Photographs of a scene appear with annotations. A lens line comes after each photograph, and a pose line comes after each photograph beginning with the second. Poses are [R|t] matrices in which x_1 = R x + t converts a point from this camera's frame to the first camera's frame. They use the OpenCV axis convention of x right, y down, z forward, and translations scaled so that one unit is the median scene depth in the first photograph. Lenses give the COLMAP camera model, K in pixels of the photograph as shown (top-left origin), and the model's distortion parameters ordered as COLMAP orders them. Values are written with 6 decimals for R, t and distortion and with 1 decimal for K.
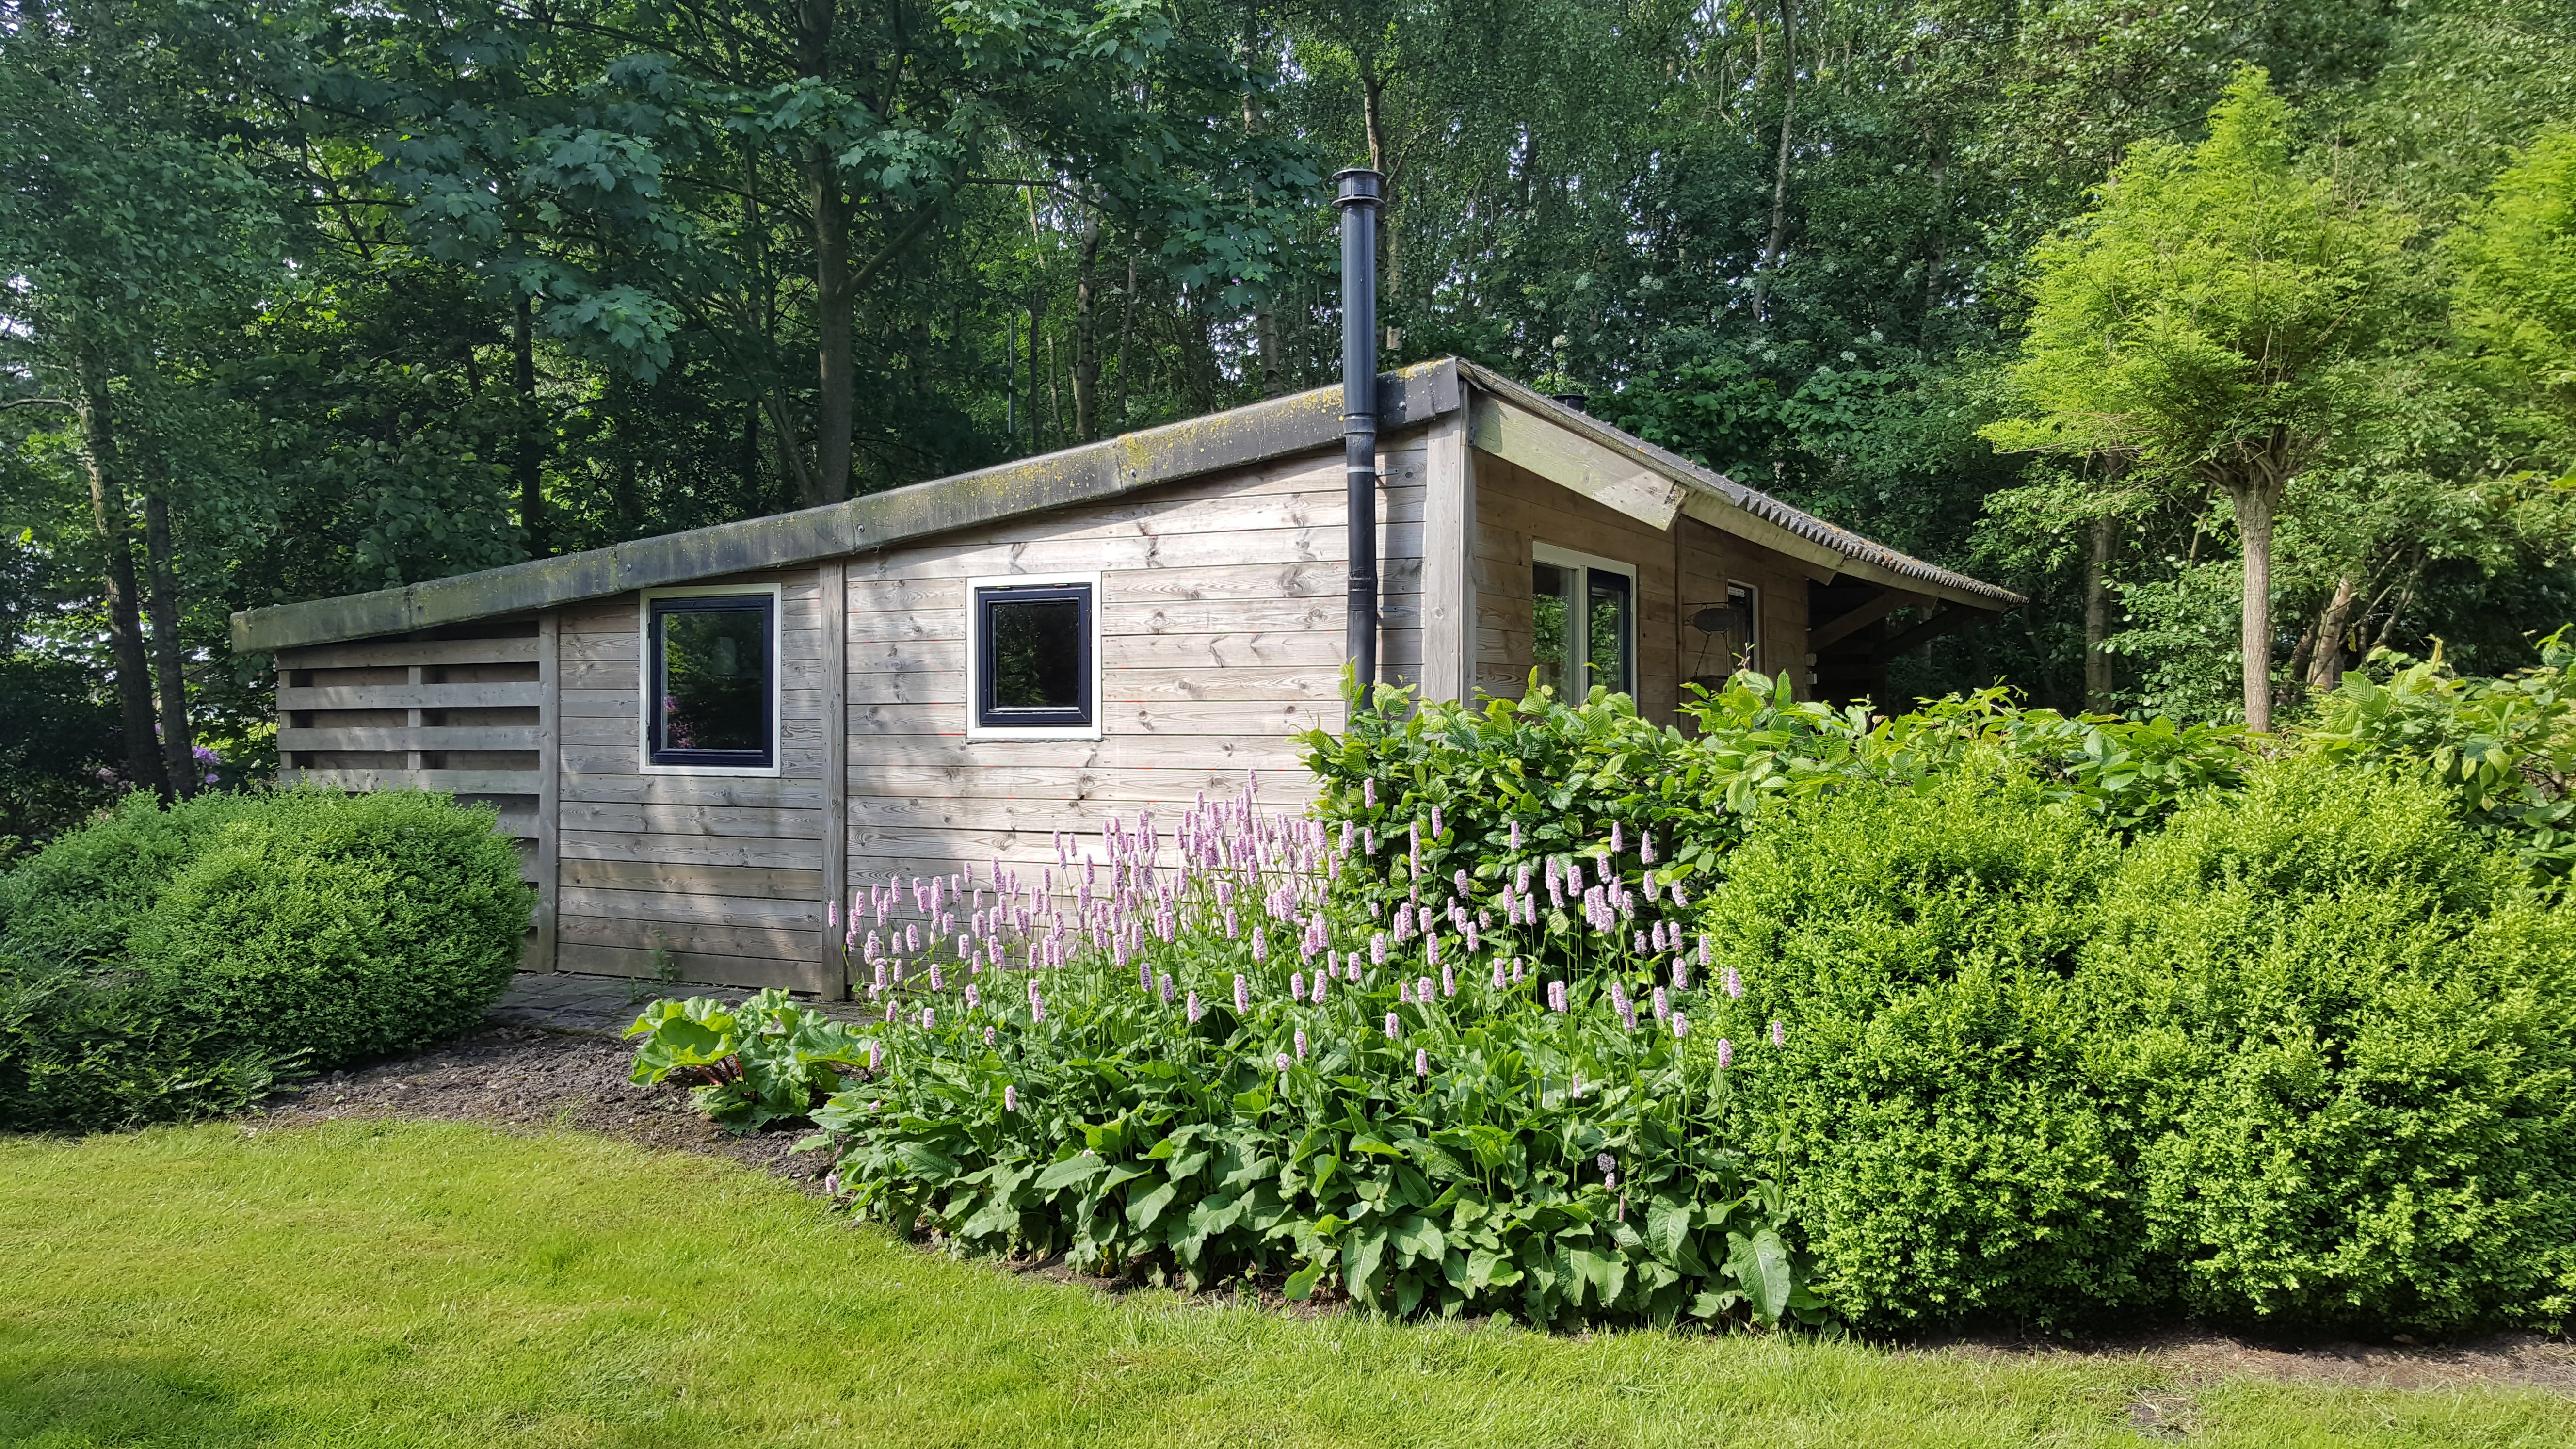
lens RADIAL K [[1843.6, 0, 1293.2], [0, 1843.6, 723.9], [0, 0, 1]] dist [0.022415, -0.027728]
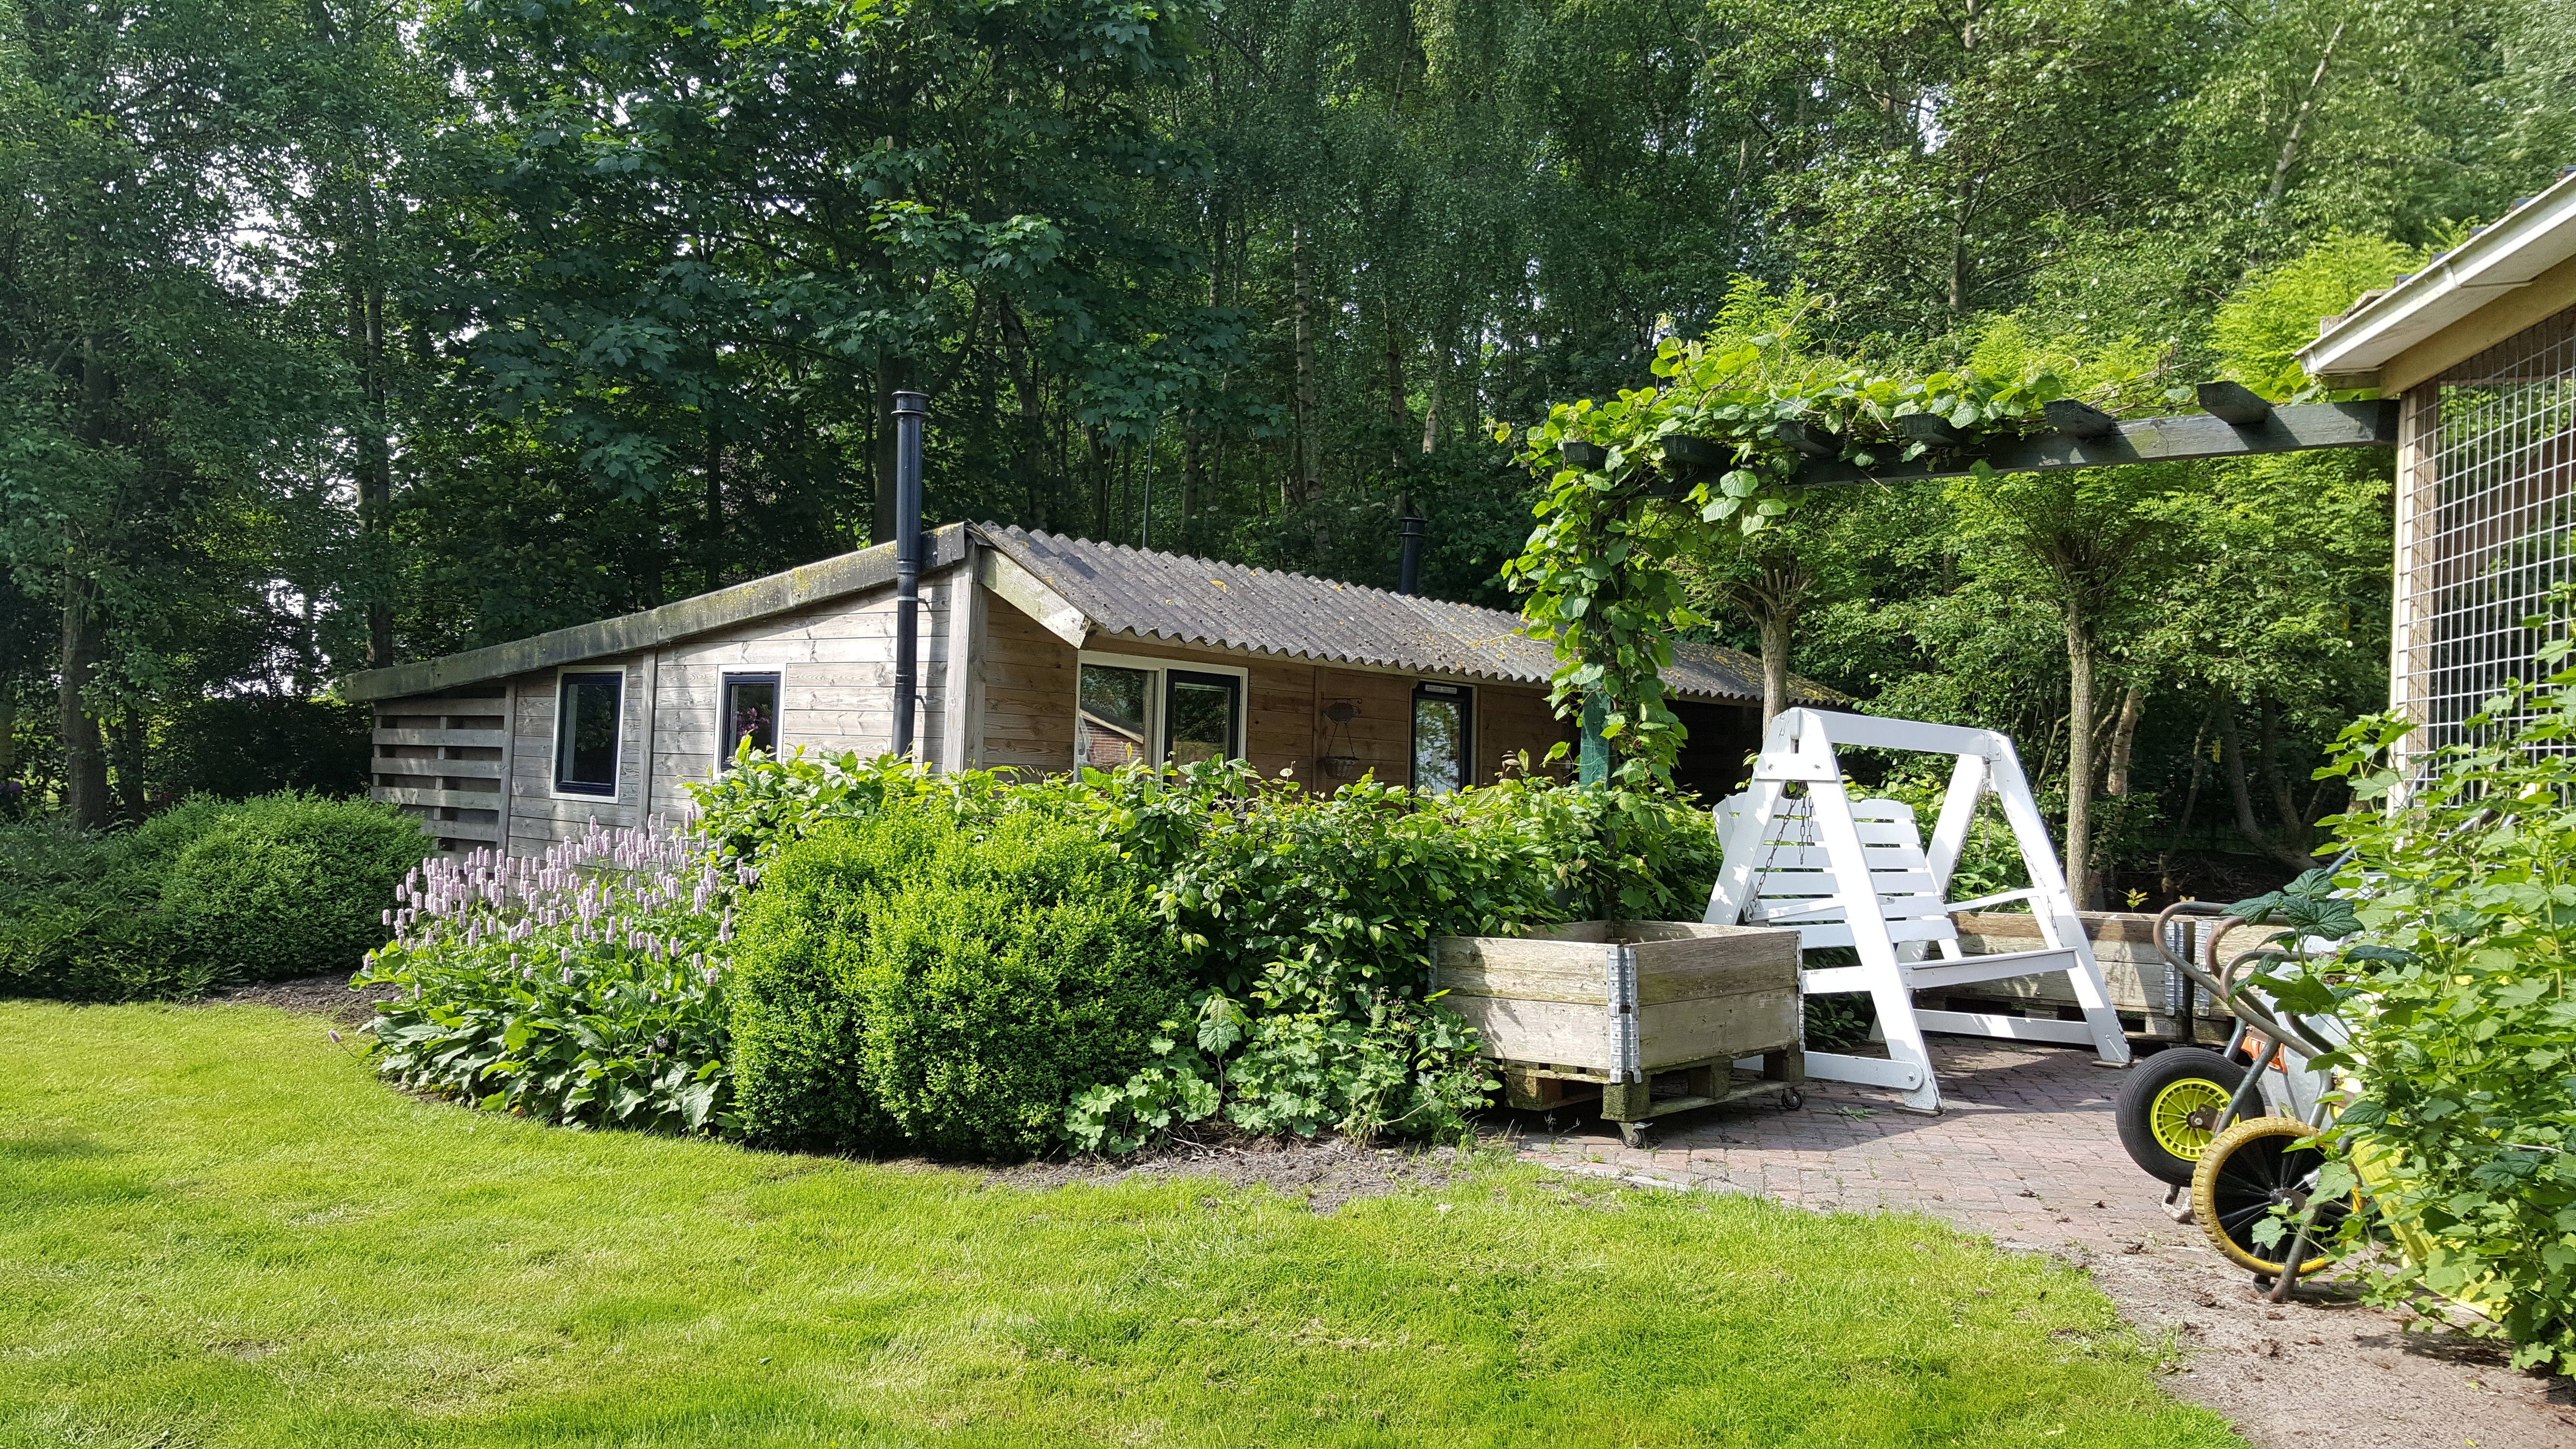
lens RADIAL K [[1843.6, 0, 1280.2], [0, 1843.6, 728.9], [0, 0, 1]] dist [0.022415, -0.027728]
pose [[0.974008, 0.032894, -0.224112, 0.558081], [-0.040188, 0.998798, -0.028063, -0.009198], [0.222919, 0.036341, 0.974159, -0.269956]]
